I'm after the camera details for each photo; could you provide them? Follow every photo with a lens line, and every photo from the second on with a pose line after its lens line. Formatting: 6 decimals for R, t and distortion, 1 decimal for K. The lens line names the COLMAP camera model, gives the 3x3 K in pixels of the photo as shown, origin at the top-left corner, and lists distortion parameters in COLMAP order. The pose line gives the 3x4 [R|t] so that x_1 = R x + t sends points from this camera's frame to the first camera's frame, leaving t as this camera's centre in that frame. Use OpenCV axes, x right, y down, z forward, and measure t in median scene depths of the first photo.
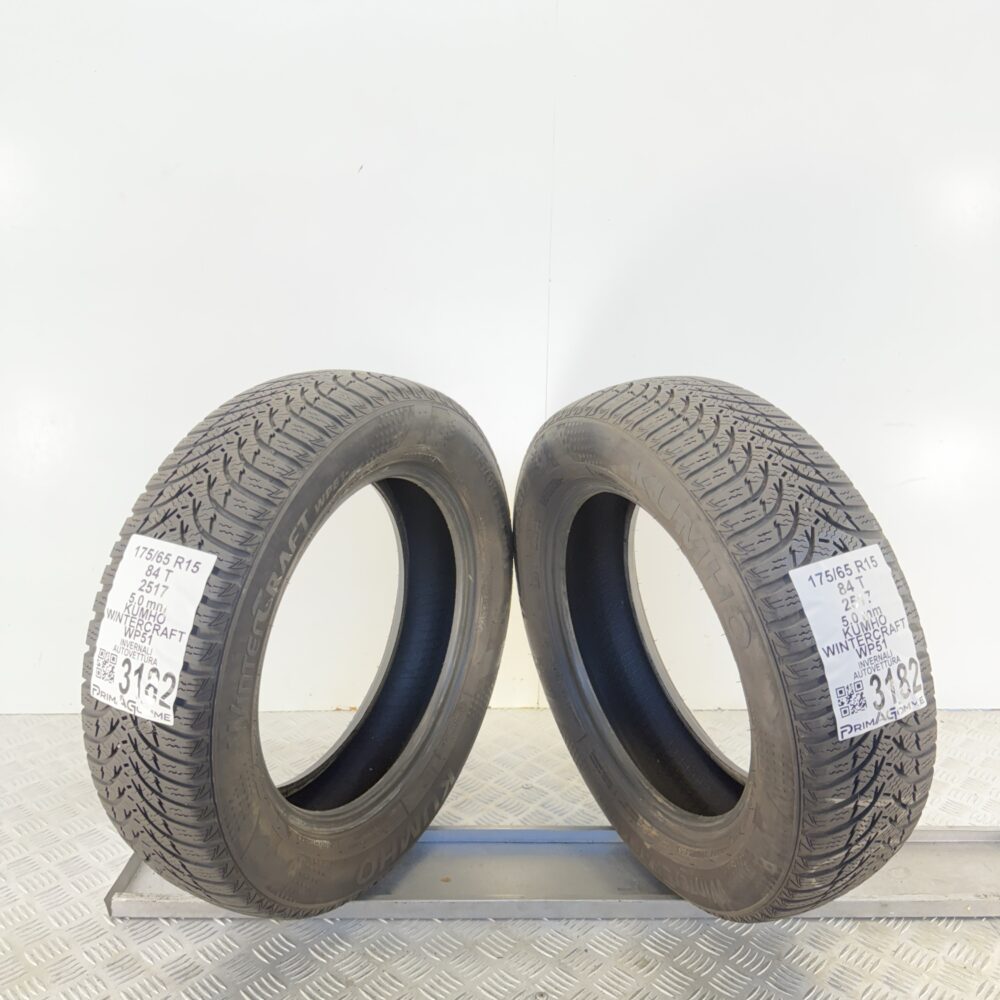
lens RADIAL K [[949.7, 0, 500.0], [0, 949.7, 500.0], [0, 0, 1]] dist [0.116208, -0.273415]
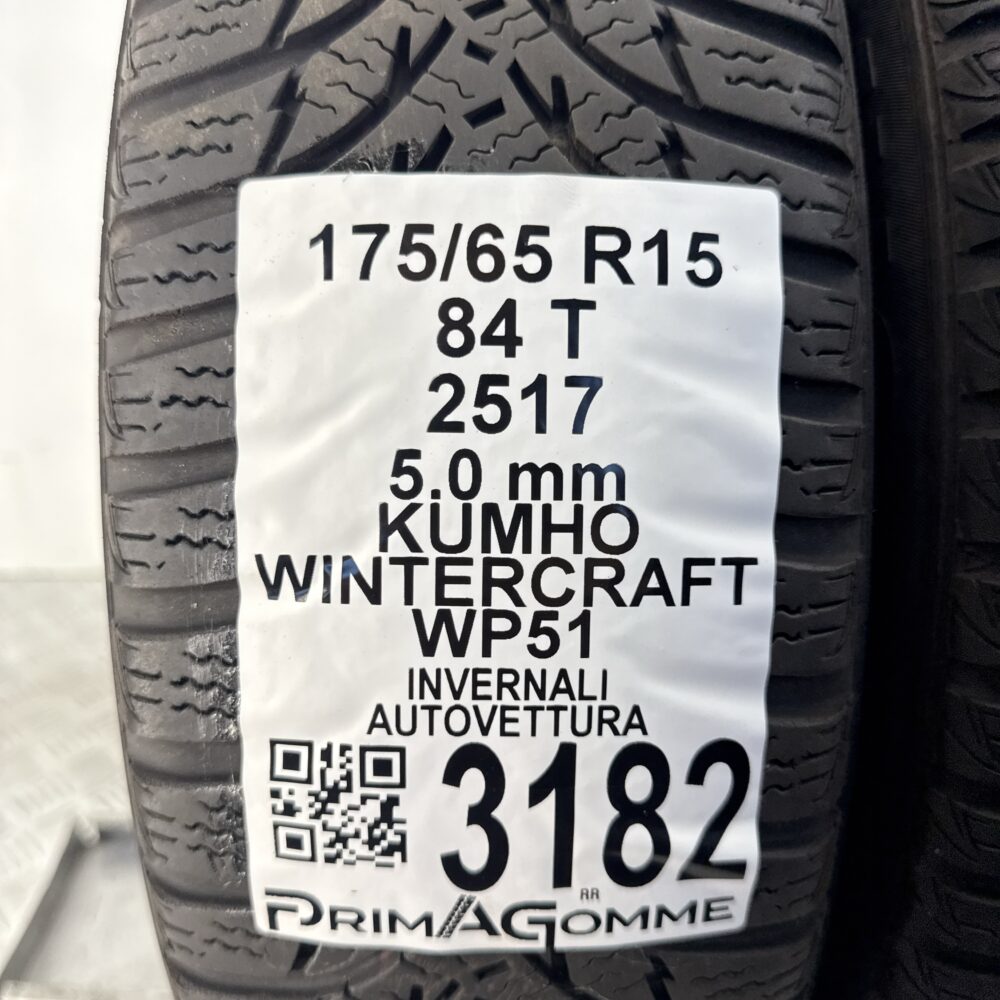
lens RADIAL K [[949.7, 0, 500.0], [0, 949.7, 500.0], [0, 0, 1]] dist [0.116208, -0.273415]
pose [[0.902422, 0.313711, -0.295329, 0.438998], [-0.244004, 0.937053, 0.249786, 0.073786], [0.355100, -0.153351, 0.922165, 0.807869]]
